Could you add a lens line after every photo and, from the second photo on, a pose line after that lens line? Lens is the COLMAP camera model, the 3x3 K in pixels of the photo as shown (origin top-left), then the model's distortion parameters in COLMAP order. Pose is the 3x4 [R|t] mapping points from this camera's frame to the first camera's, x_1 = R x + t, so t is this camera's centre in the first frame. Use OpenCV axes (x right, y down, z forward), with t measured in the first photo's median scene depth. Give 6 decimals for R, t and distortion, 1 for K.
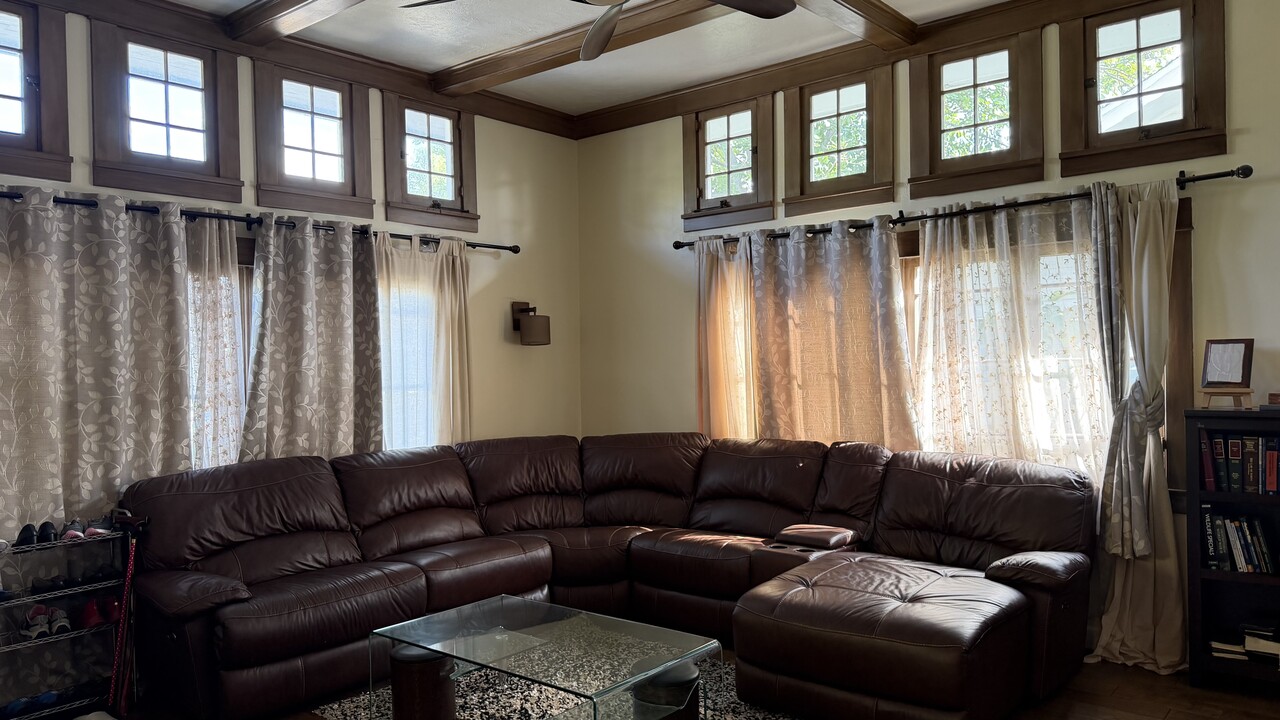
lens RADIAL K [[901.1, 0, 637.3], [0, 901.1, 368.9], [0, 0, 1]] dist [0.099101, -0.146296]
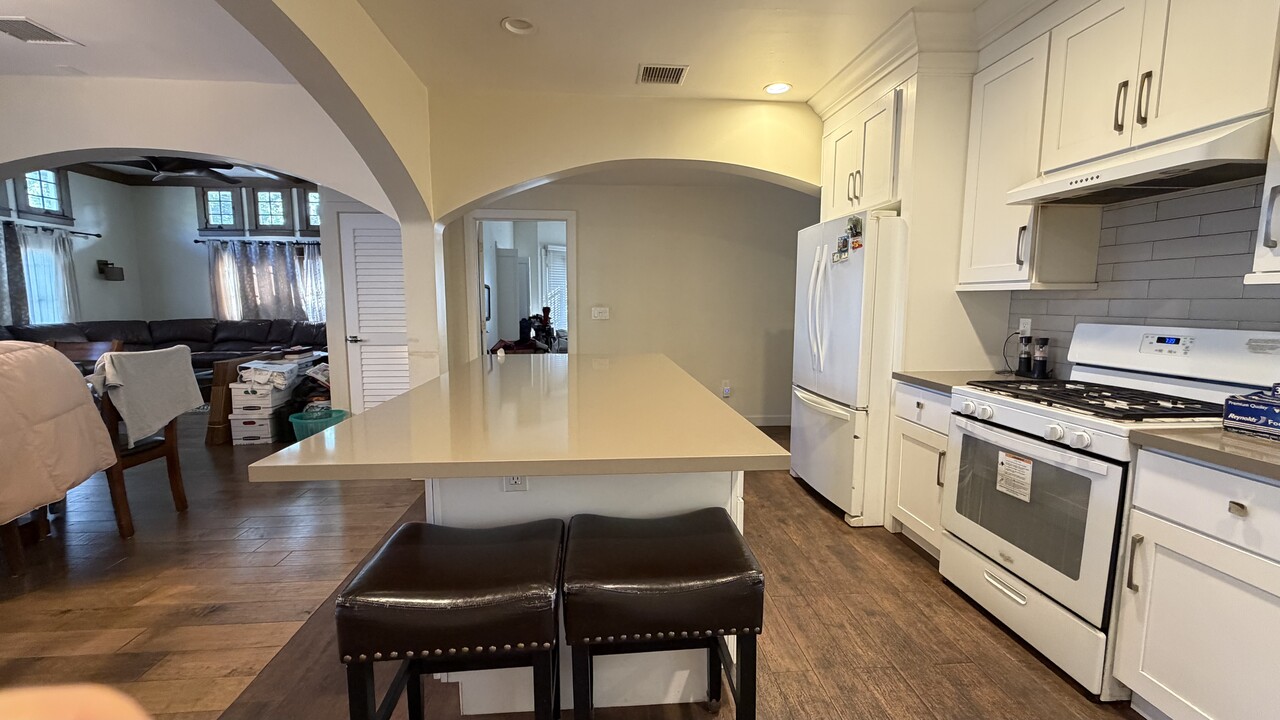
lens RADIAL K [[510.6, 0, 637.5], [0, 510.6, 361.2], [0, 0, 1]] dist [-0.000080, 0.000329]
pose [[0.717390, -0.061162, 0.693982, -0.082868], [-0.008106, 0.995339, 0.096101, 0.044541], [-0.696625, -0.074567, 0.713550, -0.891989]]
